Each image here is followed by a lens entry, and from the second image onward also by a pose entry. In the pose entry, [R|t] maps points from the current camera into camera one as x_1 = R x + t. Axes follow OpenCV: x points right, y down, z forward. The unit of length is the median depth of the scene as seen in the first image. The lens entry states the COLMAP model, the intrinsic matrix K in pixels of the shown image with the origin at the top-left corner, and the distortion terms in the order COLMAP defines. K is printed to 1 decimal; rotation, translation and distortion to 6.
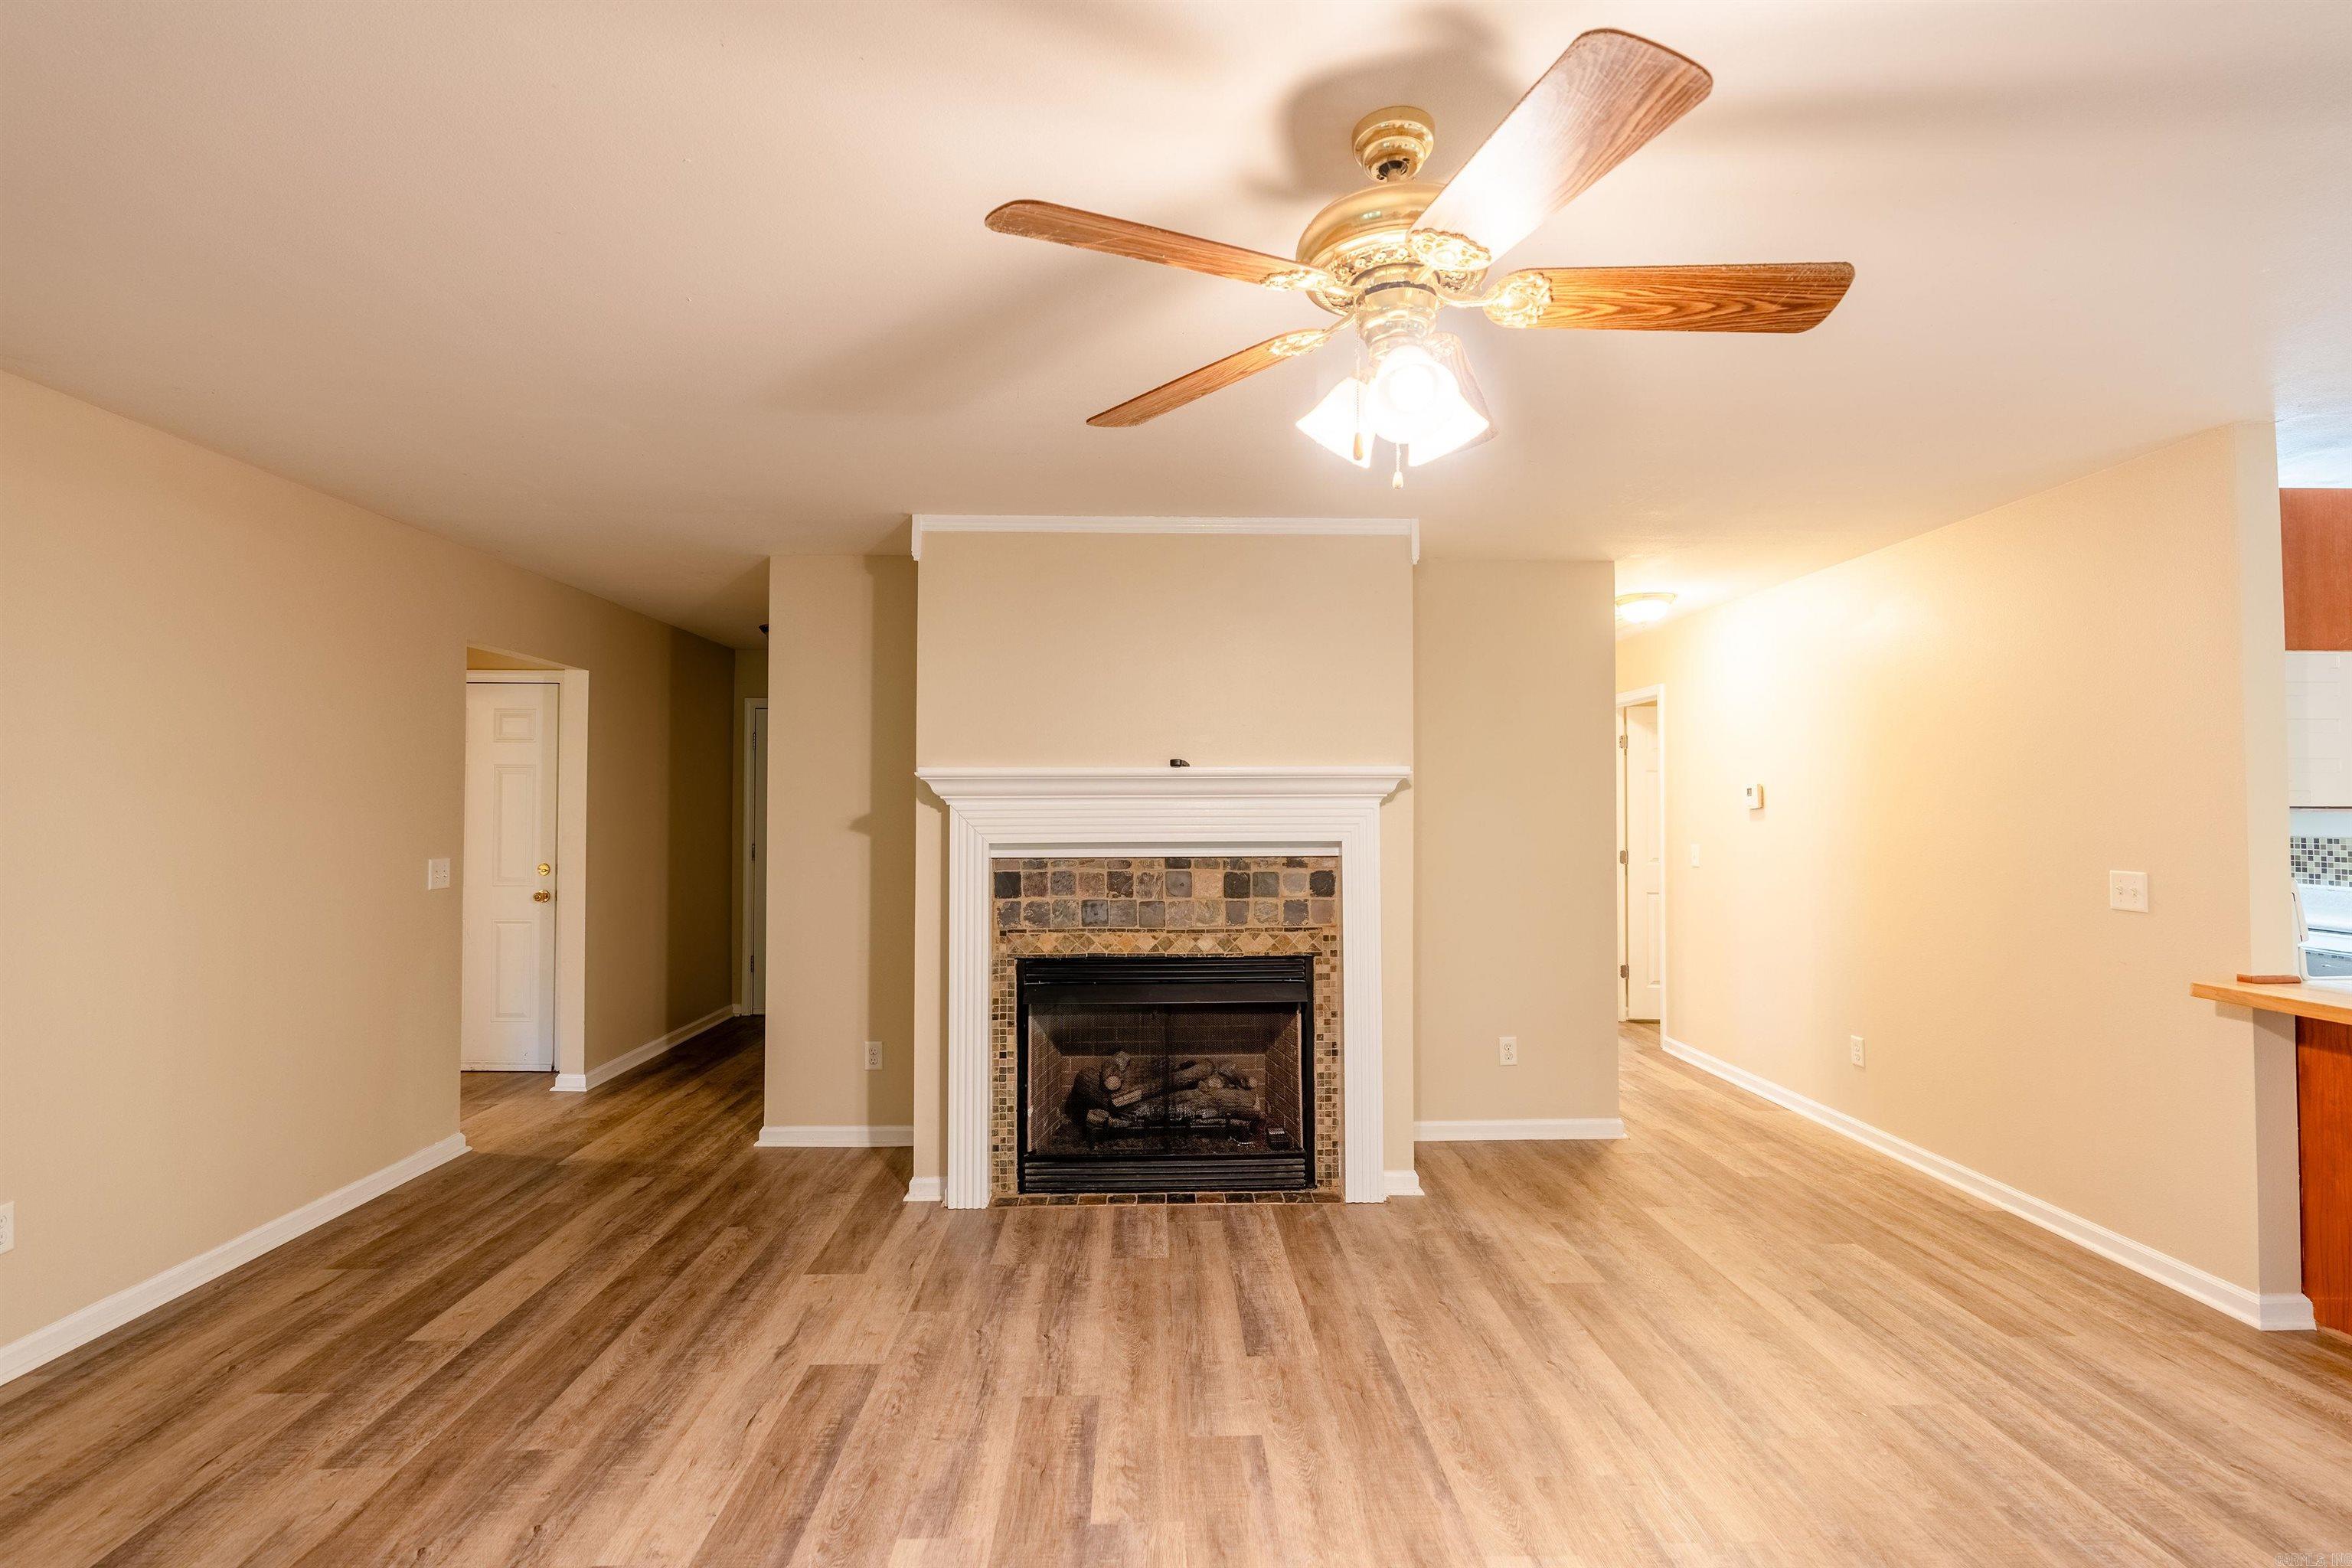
lens RADIAL K [[1057.5, 0, 1170.3], [0, 1057.5, 787.9], [0, 0, 1]] dist [-0.010273, 0.003796]
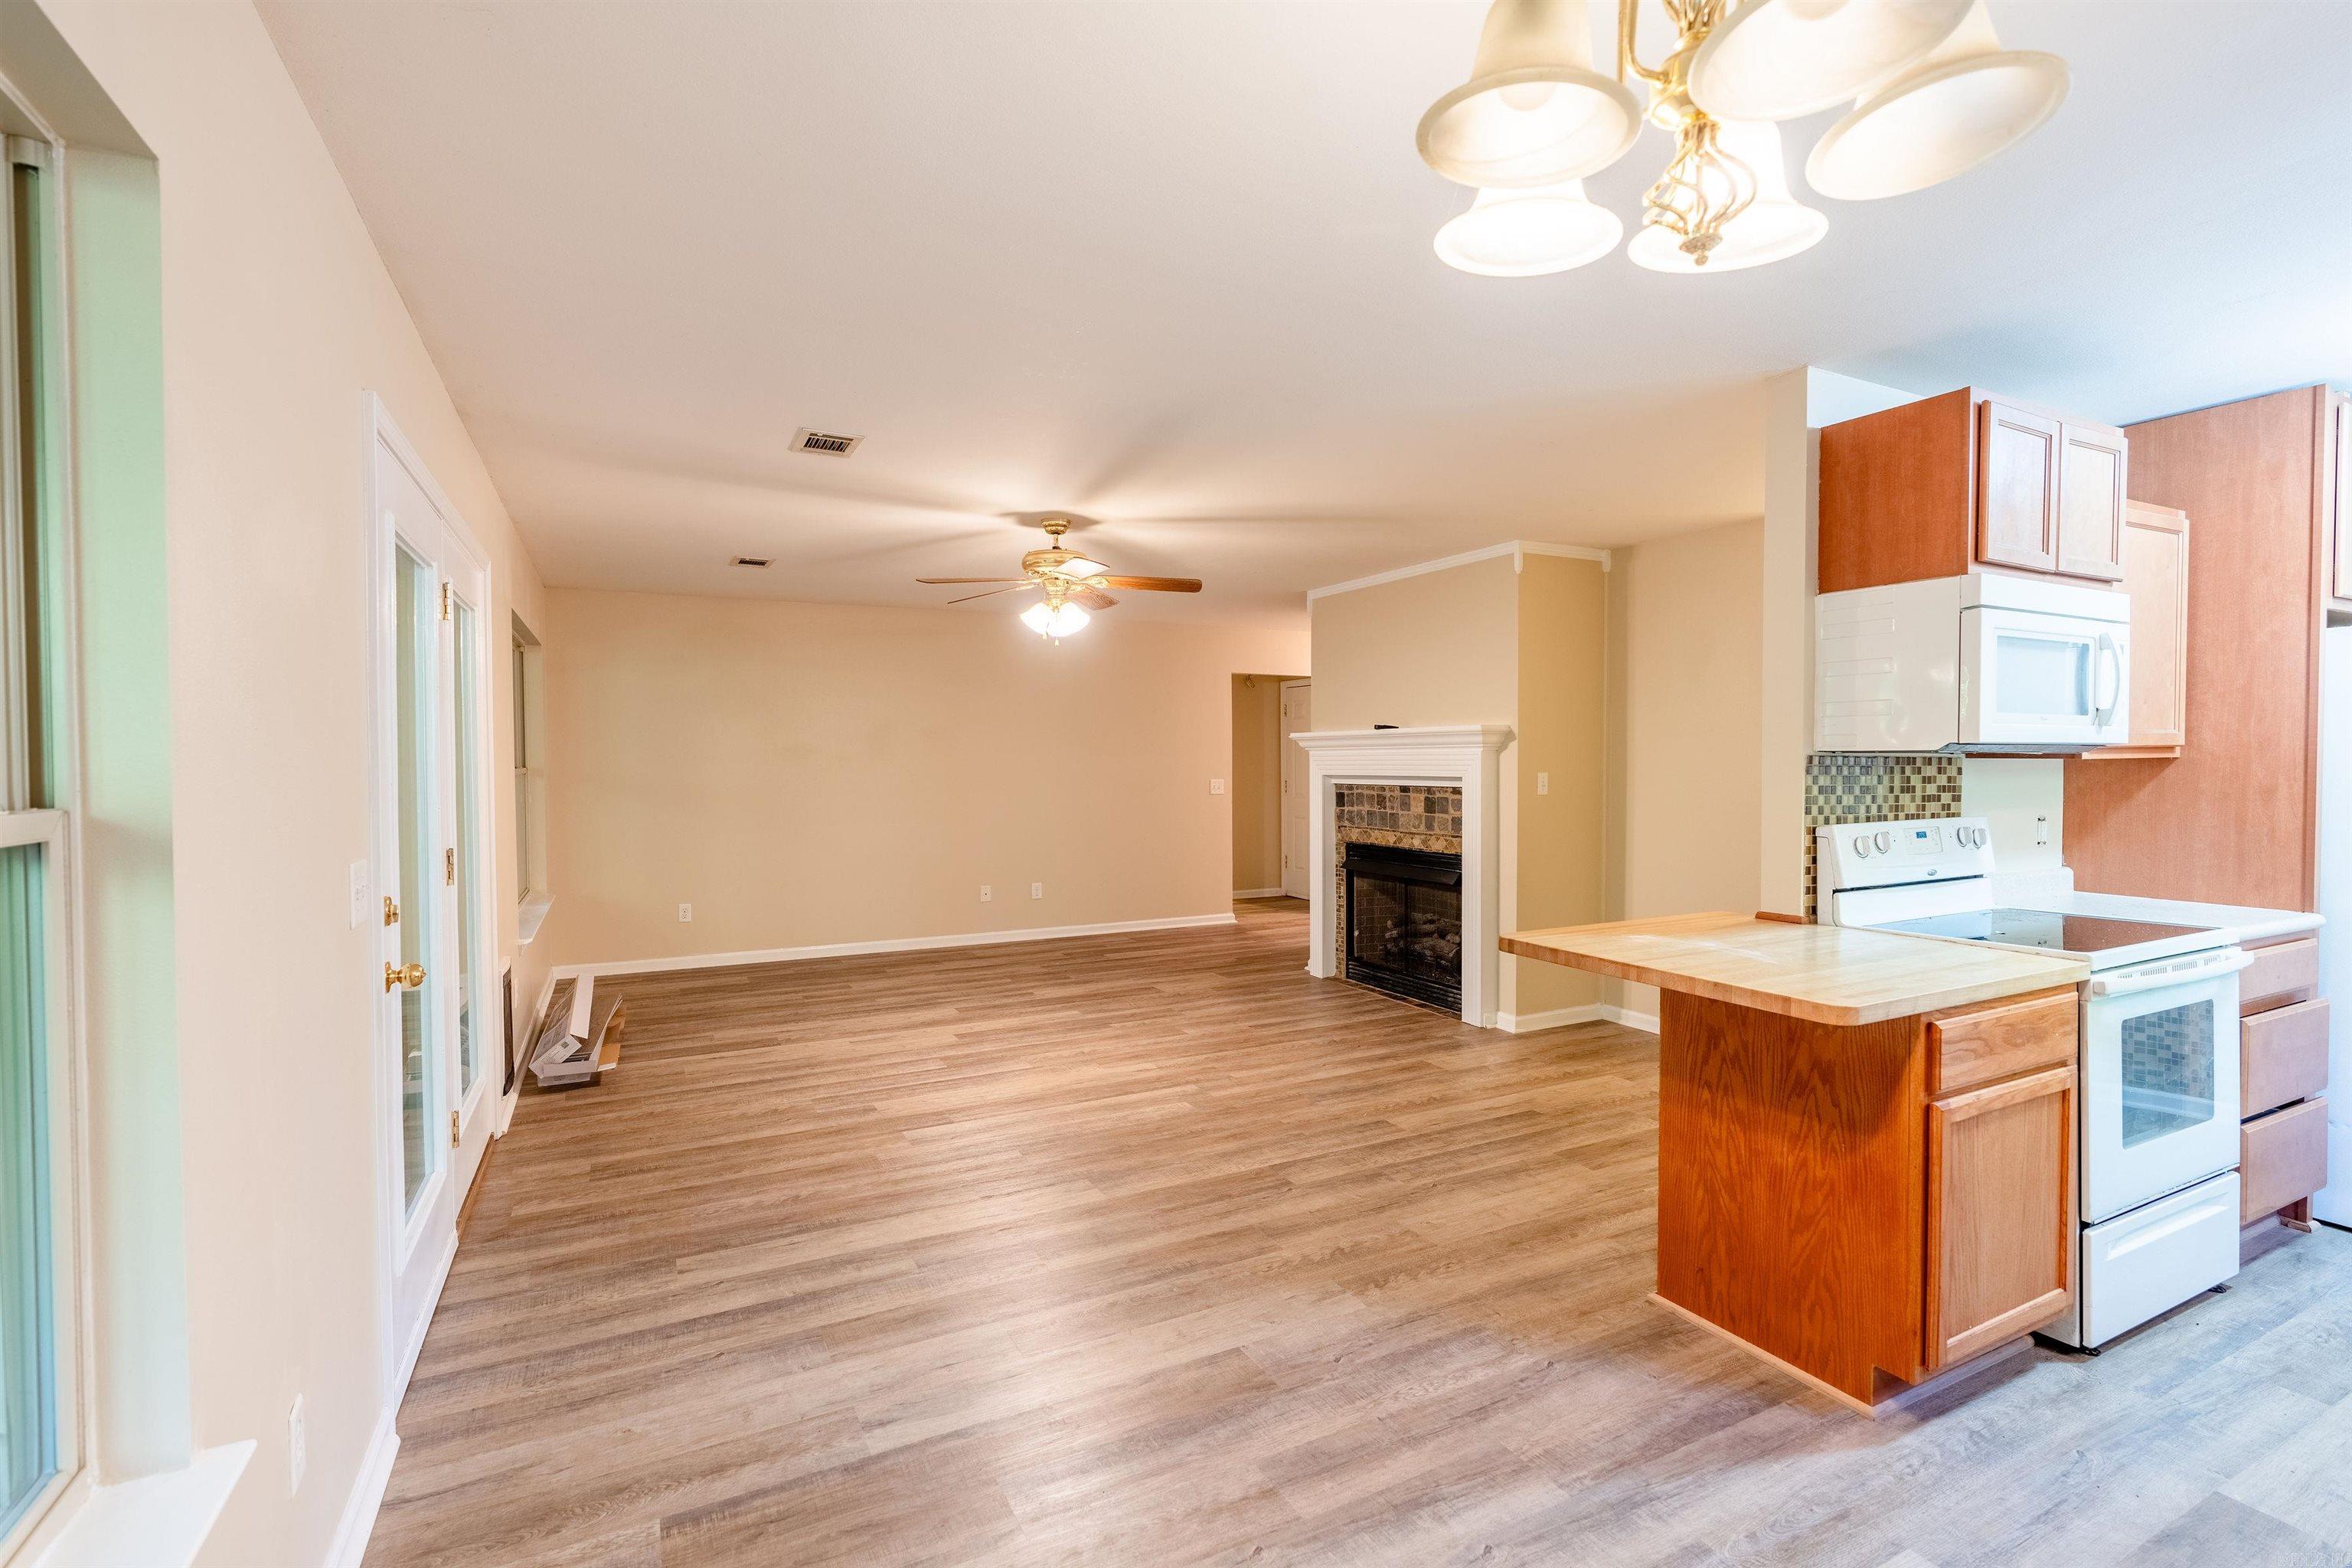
lens RADIAL K [[1057.5, 0, 1182.4], [0, 1057.5, 783.7], [0, 0, 1]] dist [-0.010273, 0.003796]
pose [[0.436856, 0.020966, -0.899287, 1.287884], [0.020988, 0.999219, 0.033492, 0.002150], [0.899287, -0.033505, 0.436074, 0.011545]]
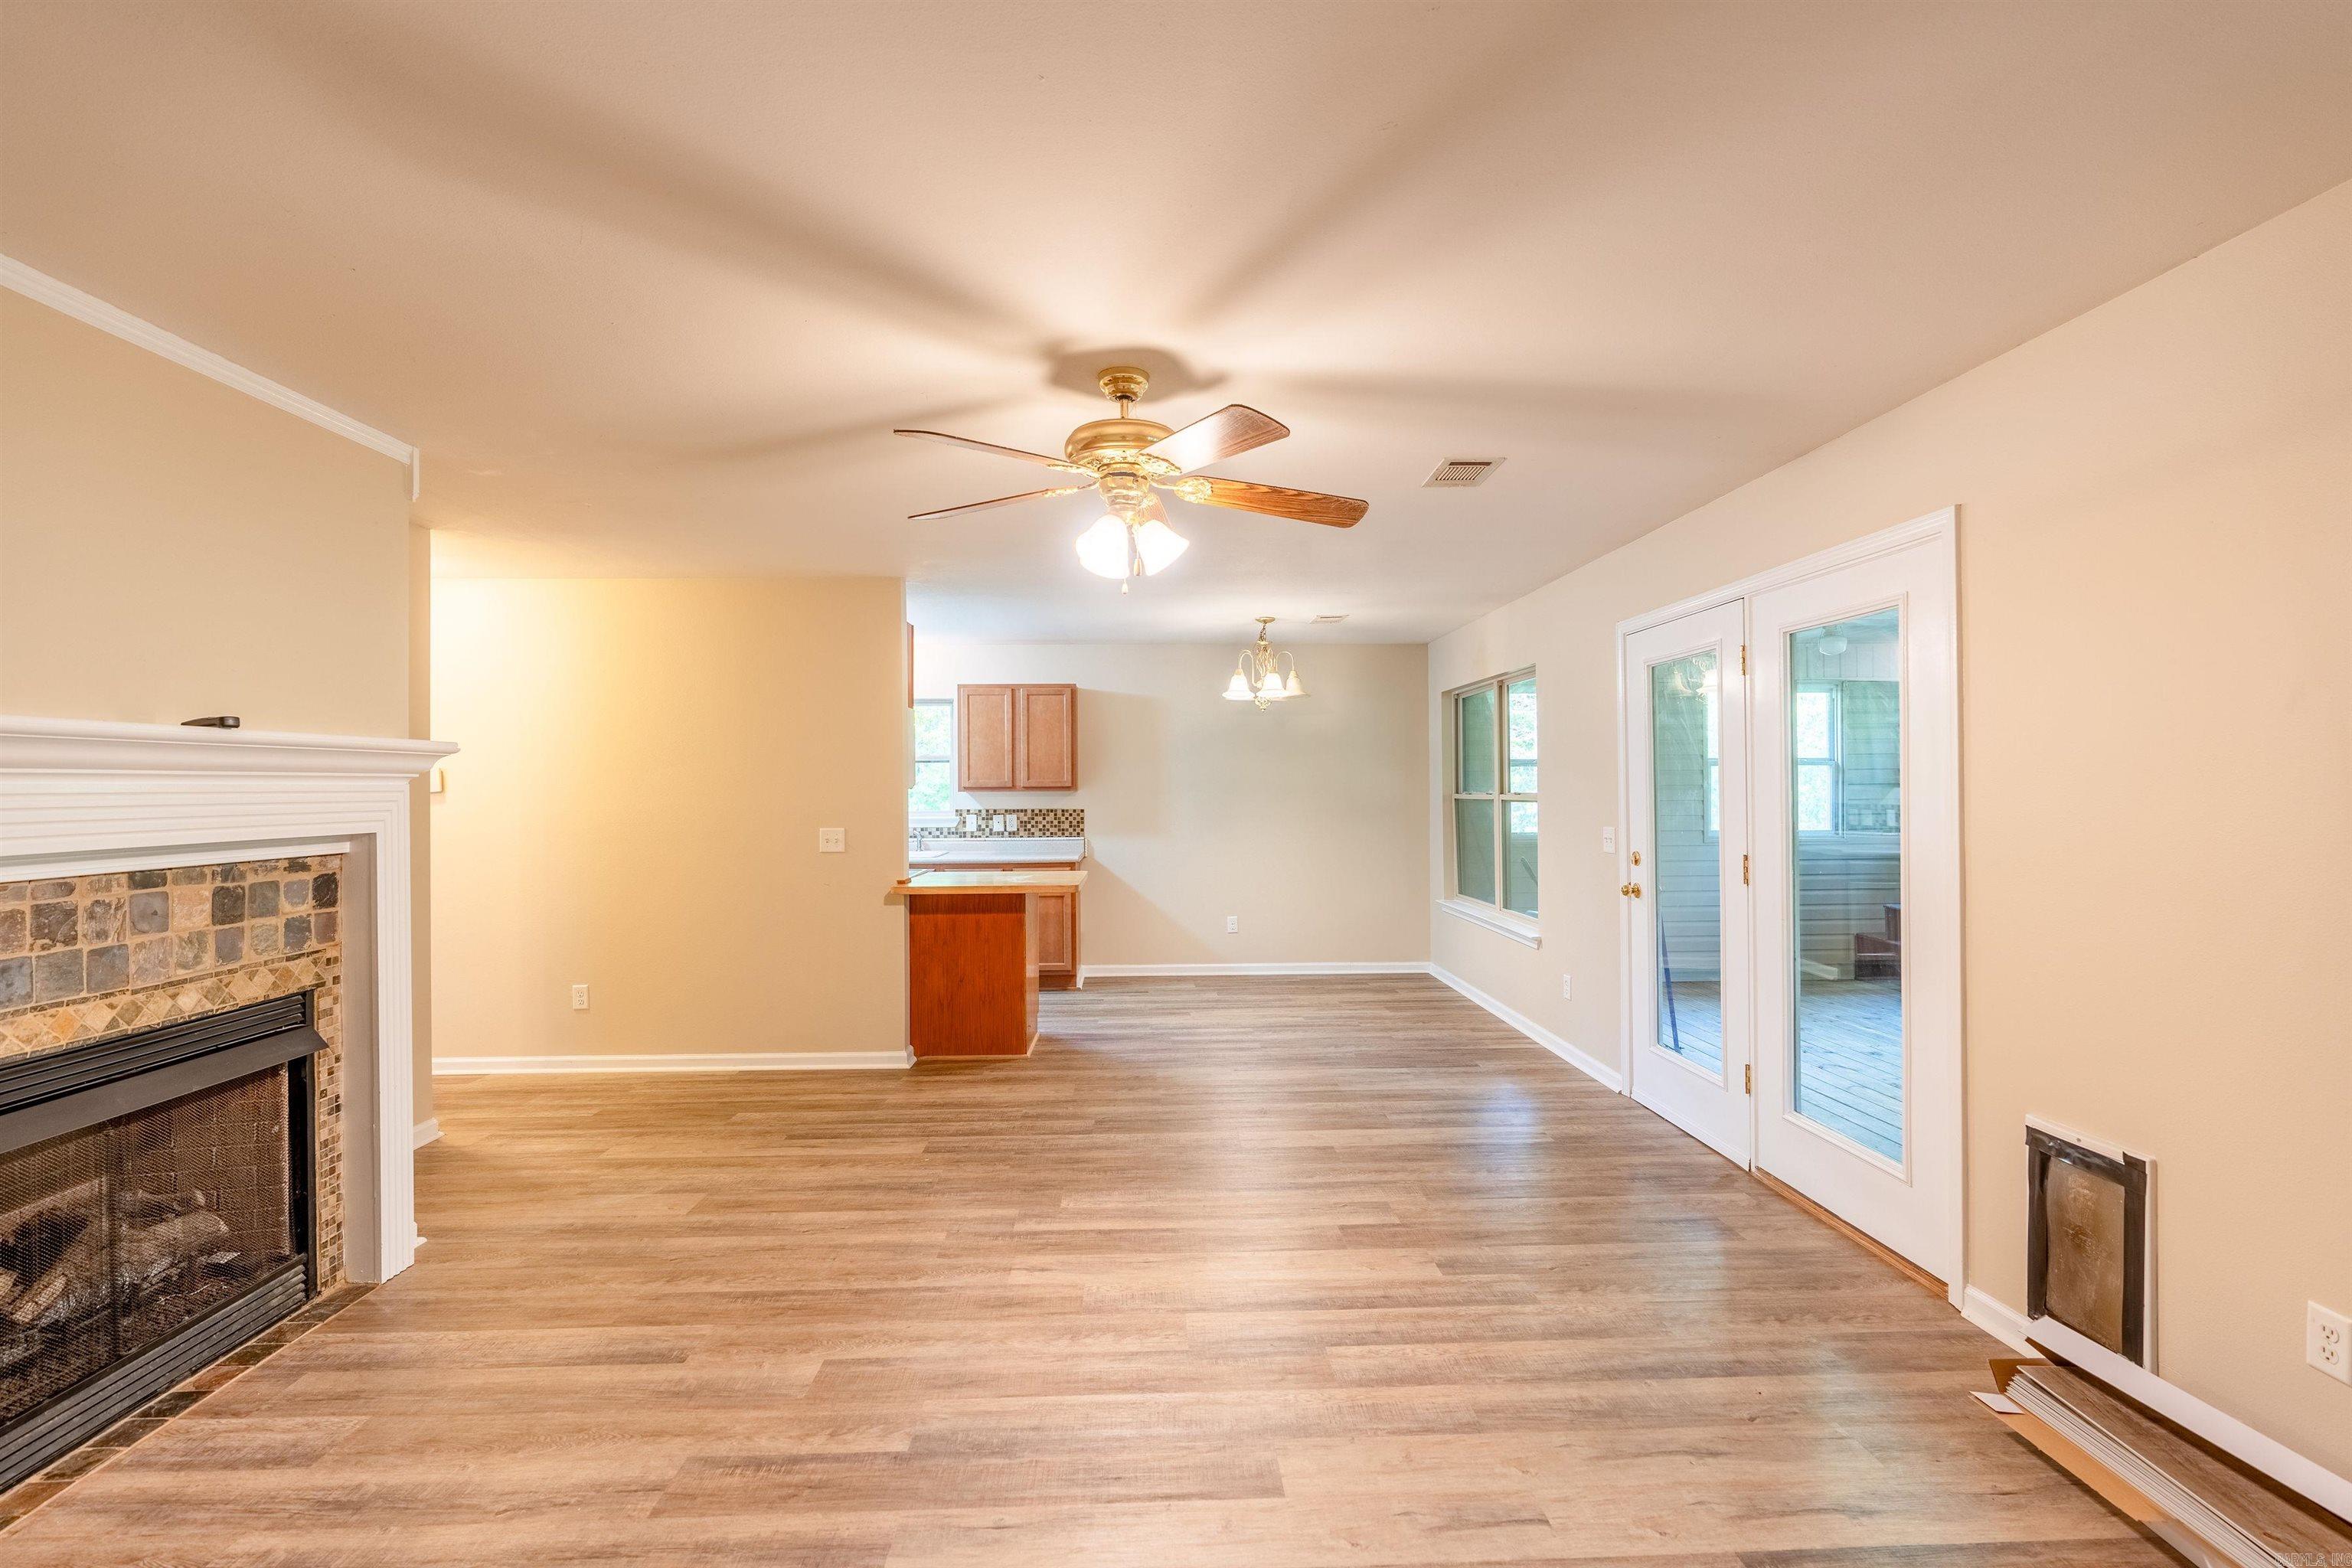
lens RADIAL K [[1057.5, 0, 1178.8], [0, 1057.5, 783.3], [0, 0, 1]] dist [-0.010273, 0.003796]
pose [[-0.007268, 0.005371, 0.999959, -0.621300], [-0.012031, 0.999913, -0.005458, 0.010187], [-0.999901, -0.012070, -0.007202, 0.396339]]
